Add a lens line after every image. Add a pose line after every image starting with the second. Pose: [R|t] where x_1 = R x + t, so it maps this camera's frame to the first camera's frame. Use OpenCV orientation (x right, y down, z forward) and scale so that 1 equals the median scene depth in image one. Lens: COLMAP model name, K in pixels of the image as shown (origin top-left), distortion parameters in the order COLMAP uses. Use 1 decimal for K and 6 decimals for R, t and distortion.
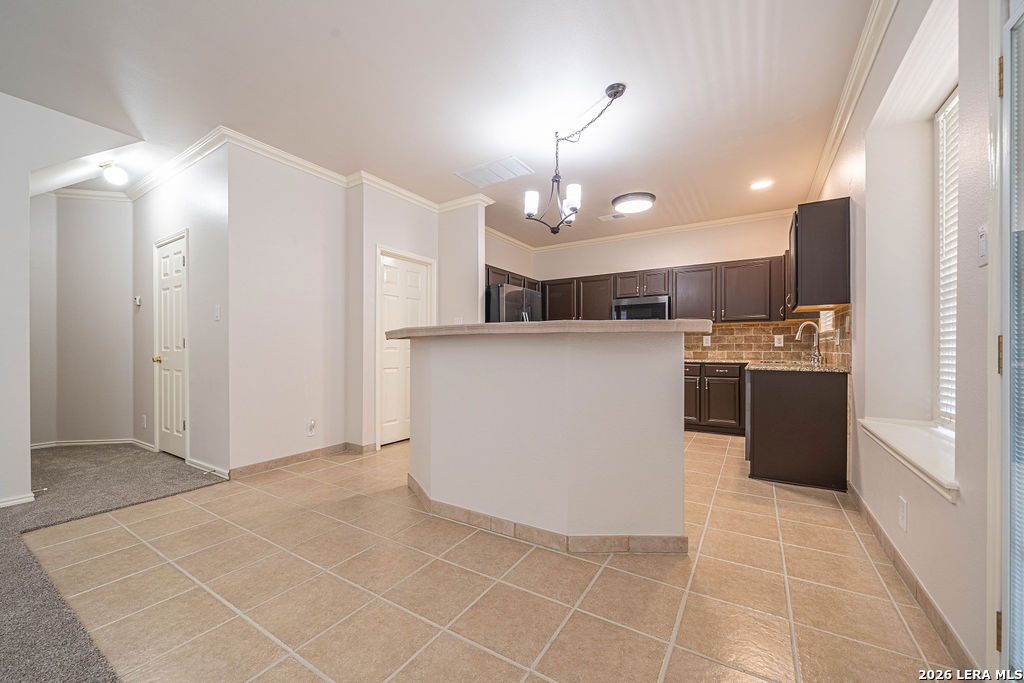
lens RADIAL K [[393.8, 0, 509.7], [0, 393.8, 350.3], [0, 0, 1]] dist [-0.008664, -0.000103]
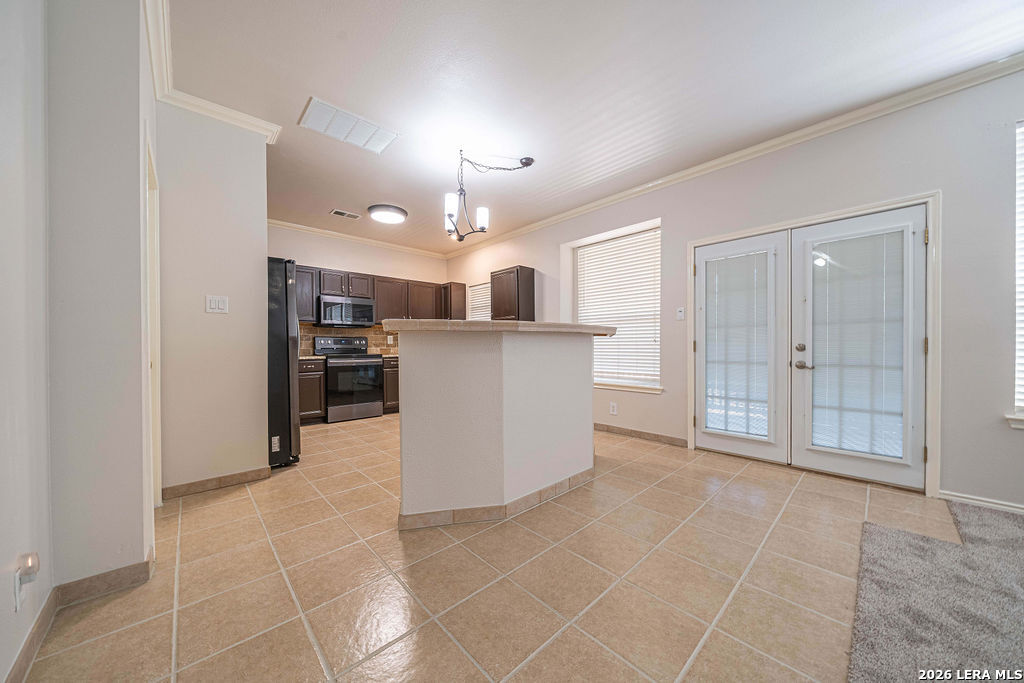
lens RADIAL K [[348.8, 0, 503.3], [0, 348.8, 349.7], [0, 0, 1]] dist [-0.006338, -0.000085]
pose [[0.267590, -0.010595, 0.963474, -0.752544], [0.006741, 0.999936, 0.009124, 0.000771], [-0.963509, 0.004053, 0.267645, 0.586066]]
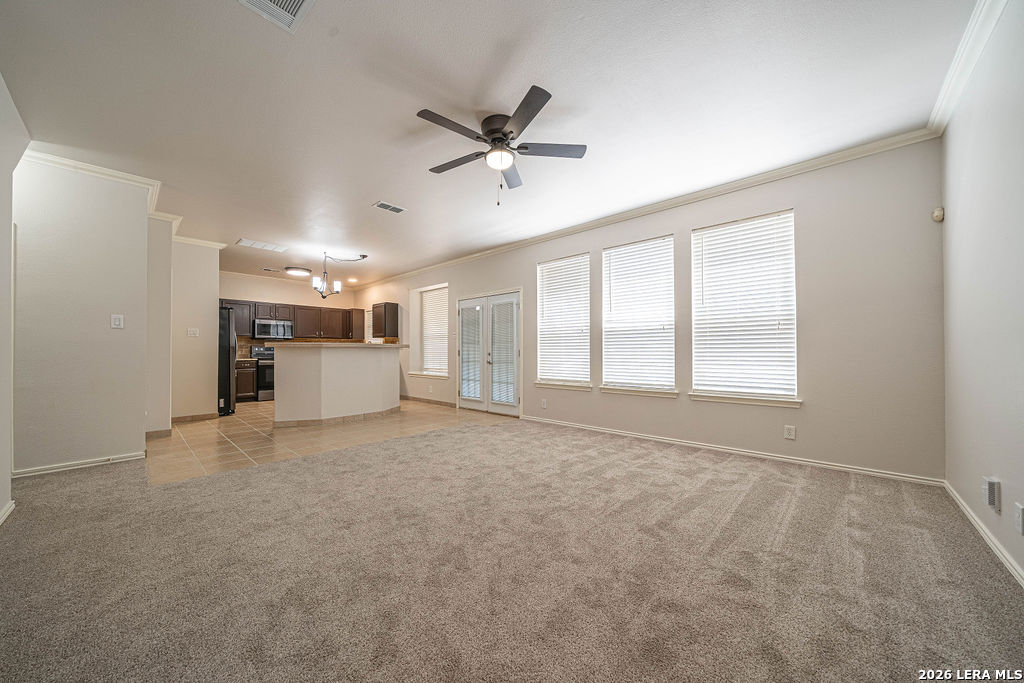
lens RADIAL K [[355.5, 0, 503.2], [0, 355.5, 349.0], [0, 0, 1]] dist [-0.005069, -0.000160]
pose [[0.190026, 0.008168, 0.981745, -1.508321], [0.003468, 0.999954, -0.008991, -0.000613], [-0.981773, 0.005113, 0.189989, -0.309657]]
